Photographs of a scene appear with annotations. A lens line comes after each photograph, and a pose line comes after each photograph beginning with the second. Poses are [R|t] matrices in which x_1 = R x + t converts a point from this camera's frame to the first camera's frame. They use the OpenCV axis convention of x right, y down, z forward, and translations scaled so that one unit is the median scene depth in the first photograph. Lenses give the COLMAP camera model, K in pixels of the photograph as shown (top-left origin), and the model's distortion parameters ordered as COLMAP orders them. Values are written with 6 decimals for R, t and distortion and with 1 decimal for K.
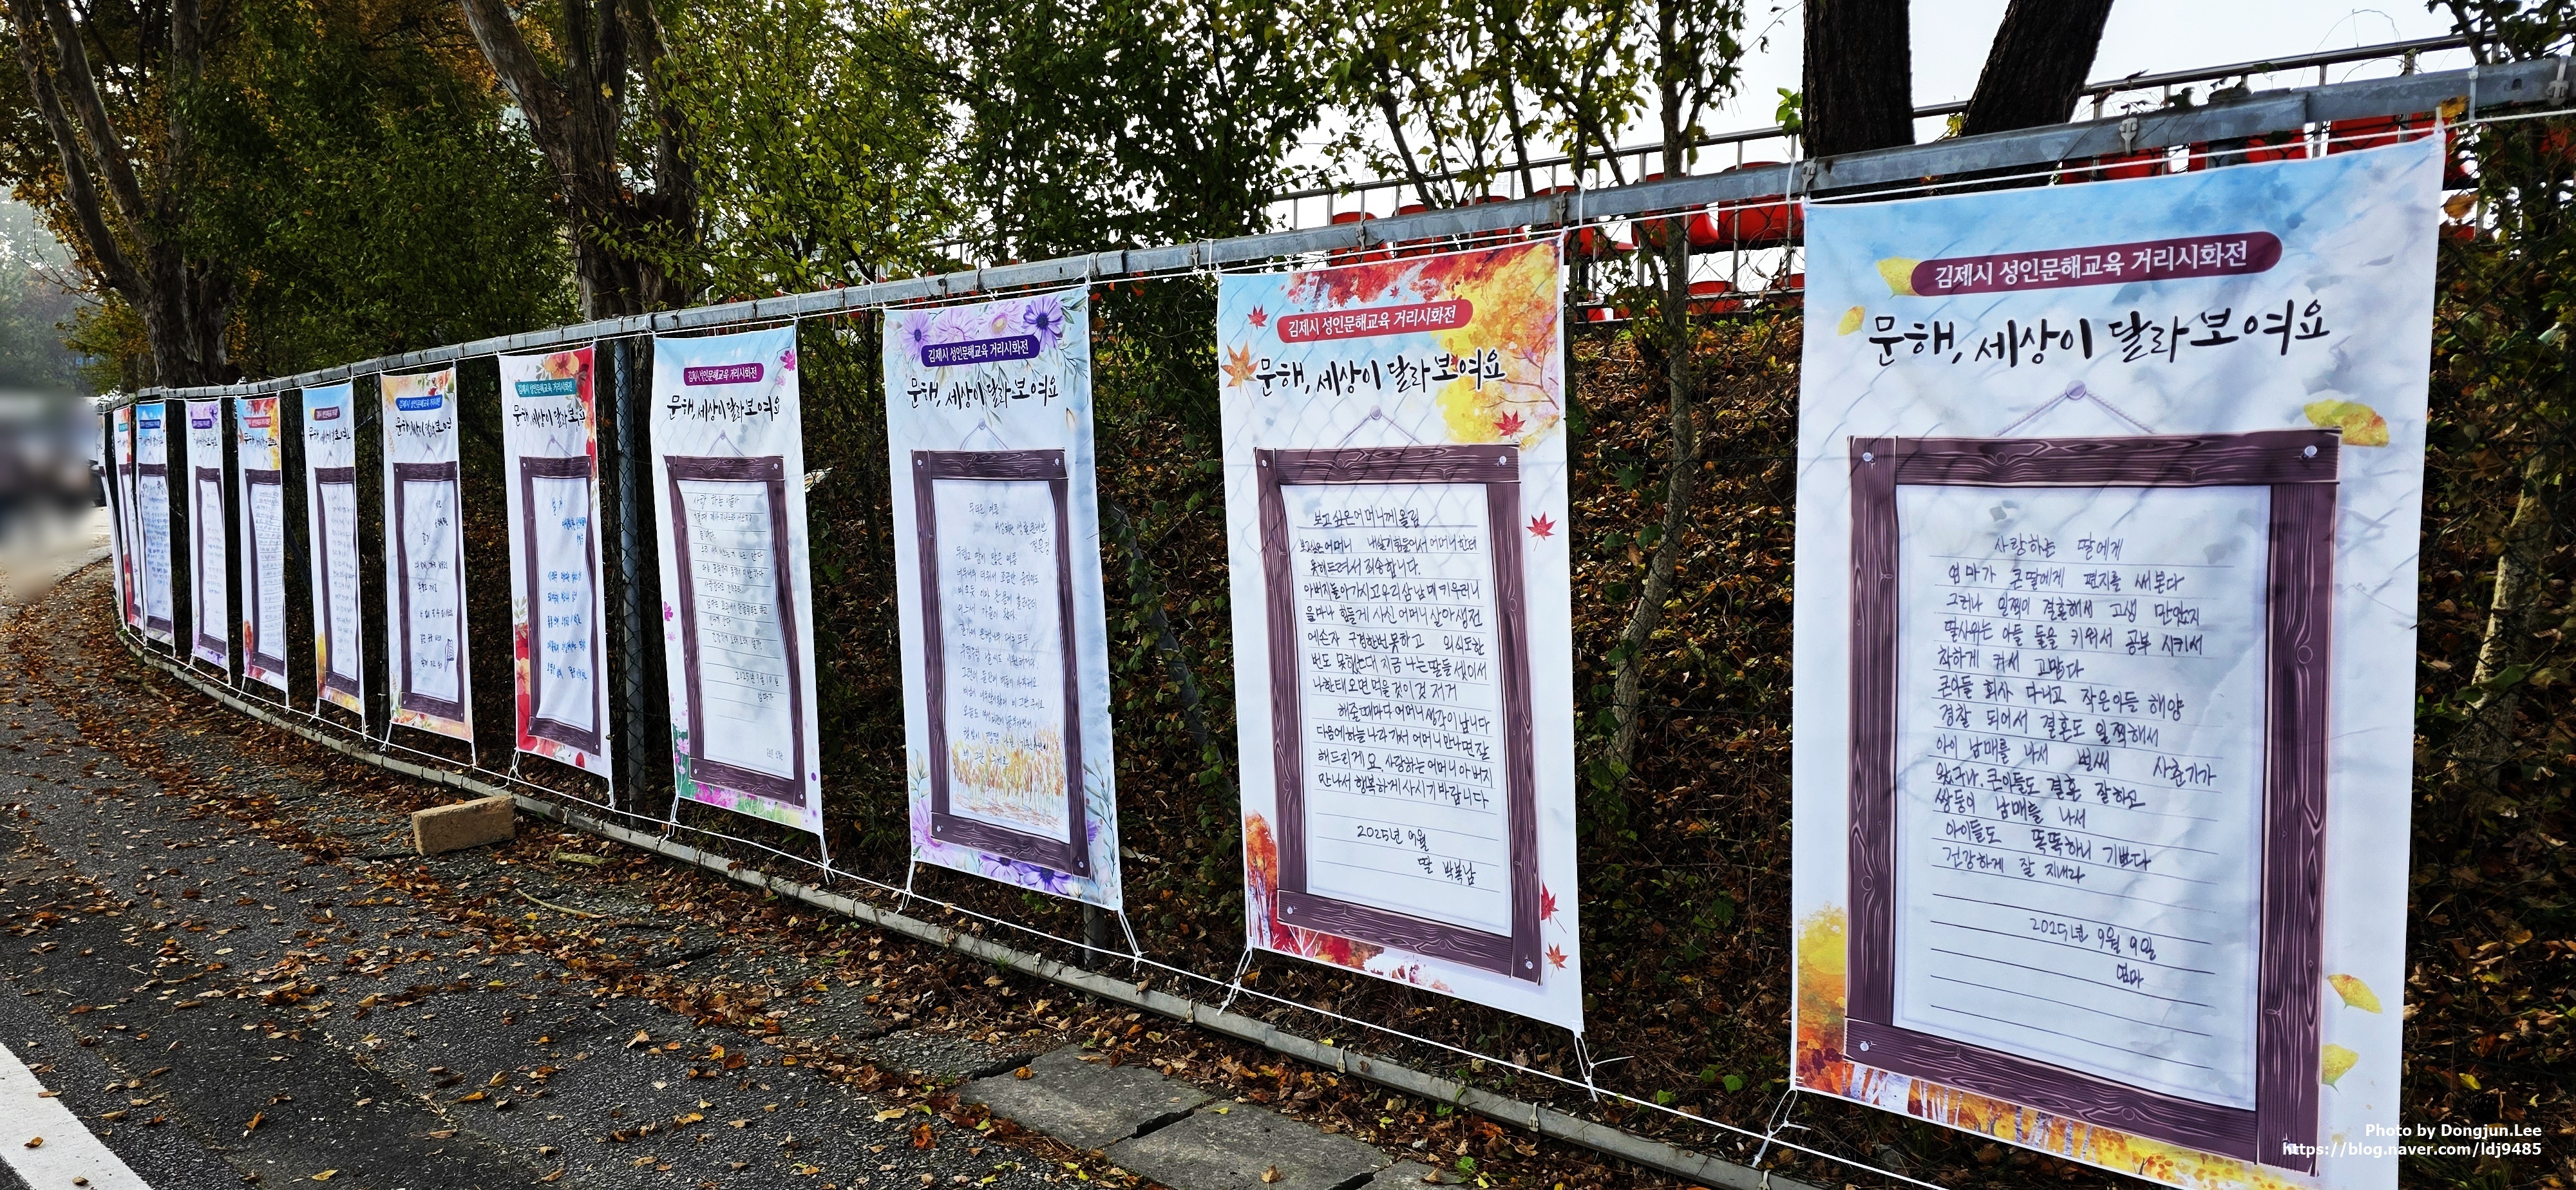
lens RADIAL K [[1588.8, 0, 1288.0], [0, 1588.8, 595.0], [0, 0, 1]] dist [-0.002566, -0.001607]
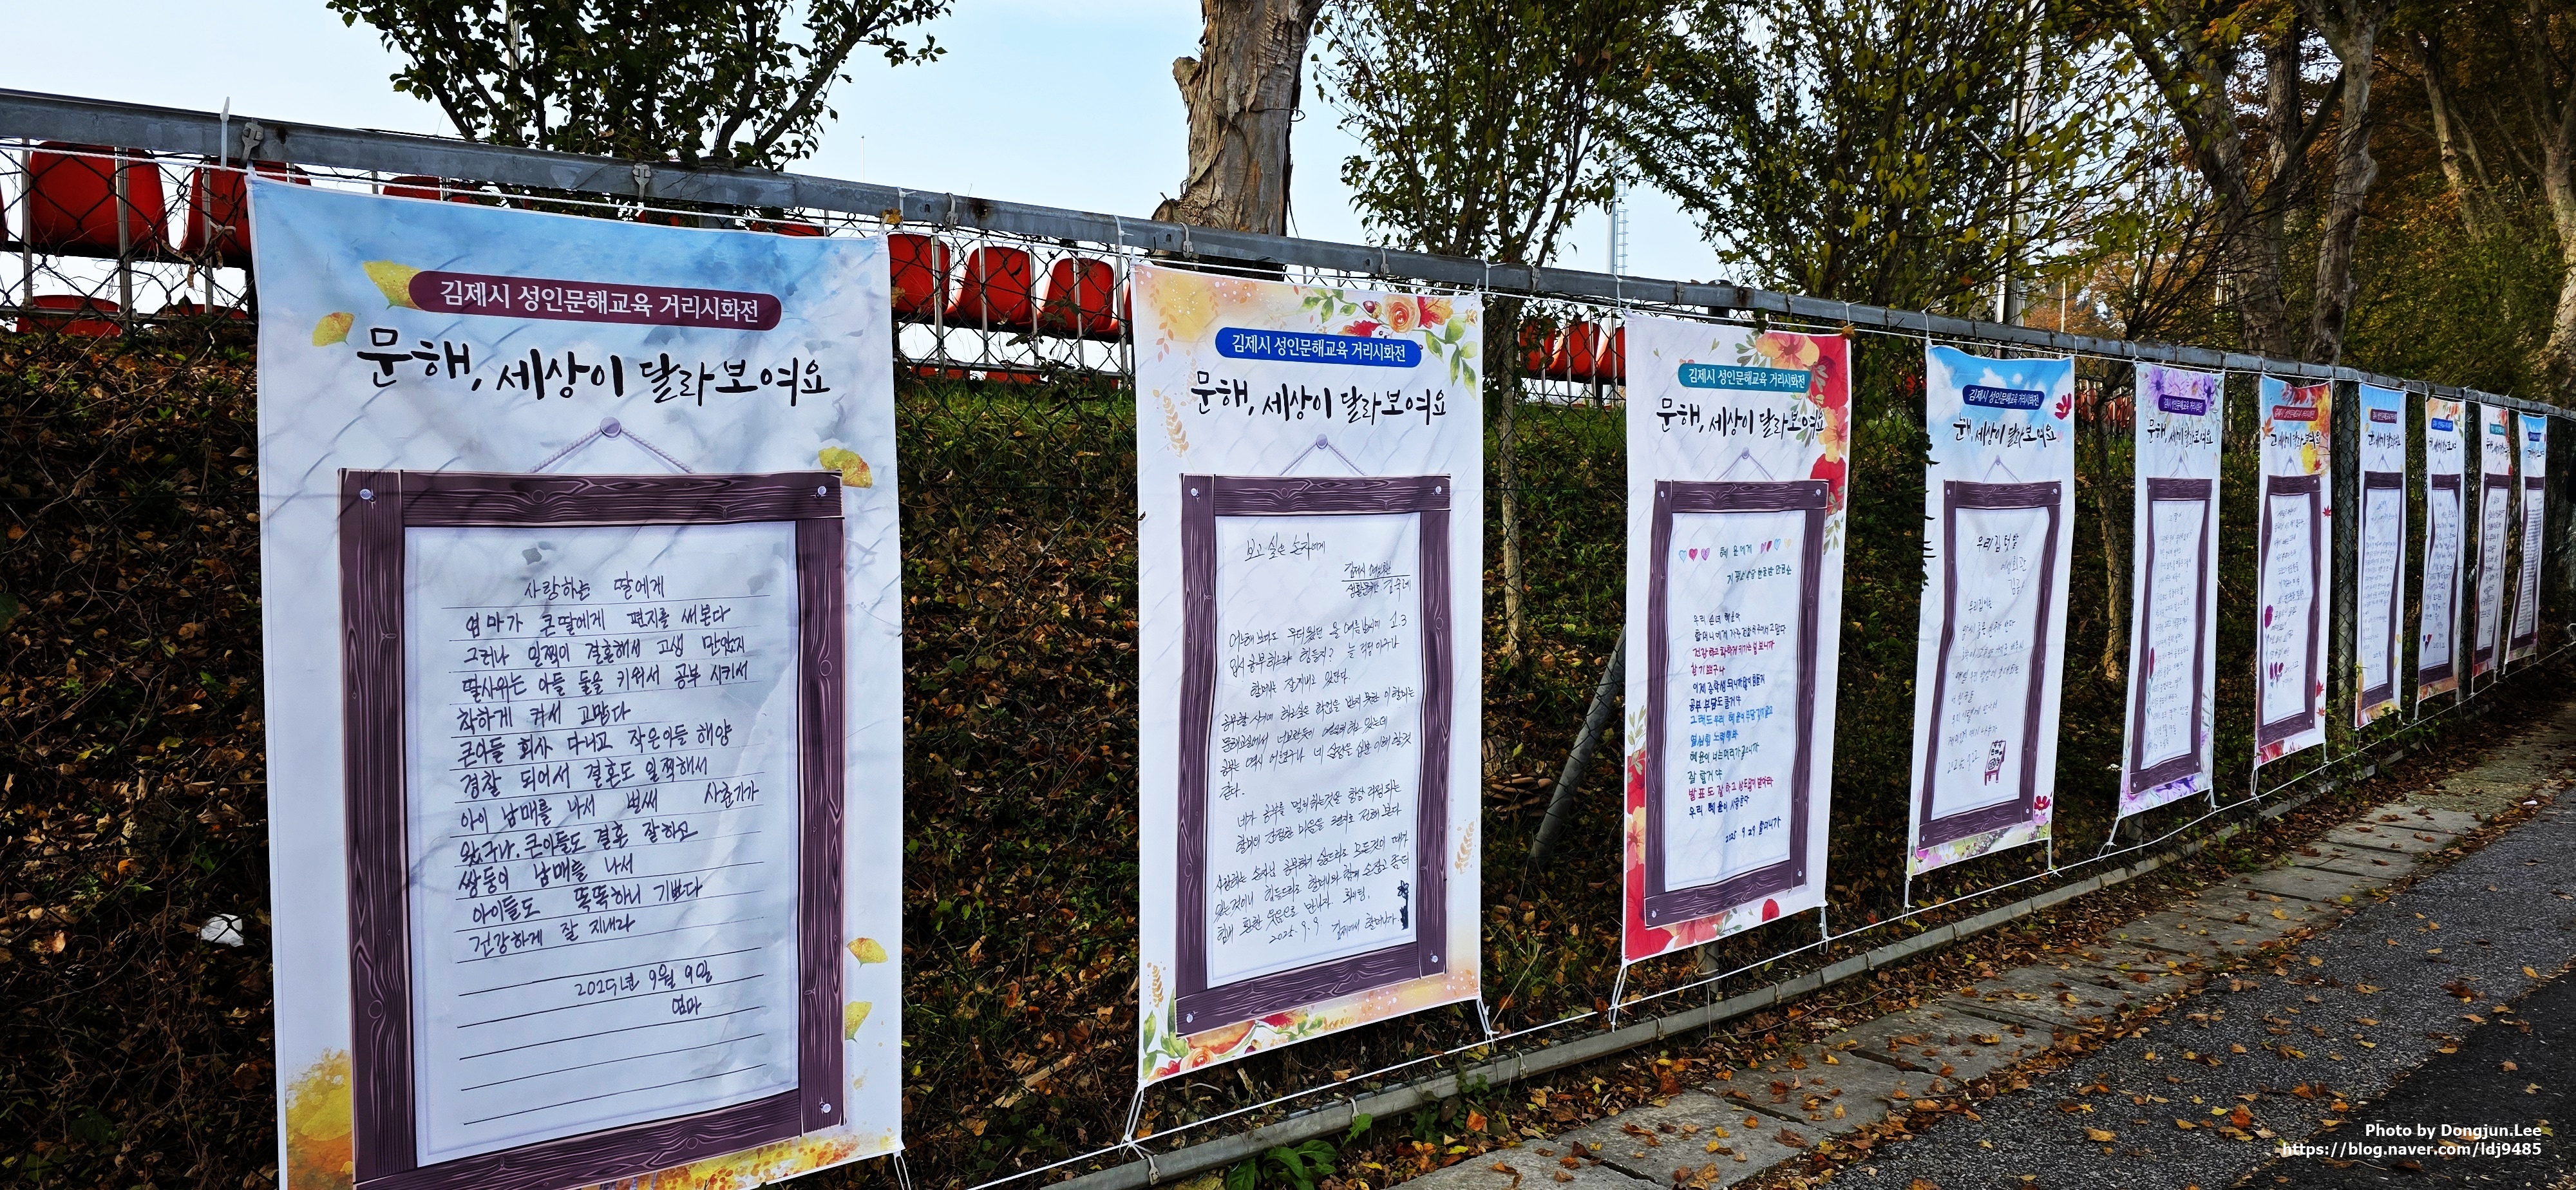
lens RADIAL K [[1718.4, 0, 1288.6], [0, 1718.4, 541.8], [0, 0, 1]] dist [-0.020142, -0.003194]
pose [[0.185808, -0.021497, 0.982351, -0.467839], [0.083852, 0.996460, 0.005946, -0.029755], [-0.979002, 0.081267, 0.186953, 0.397958]]
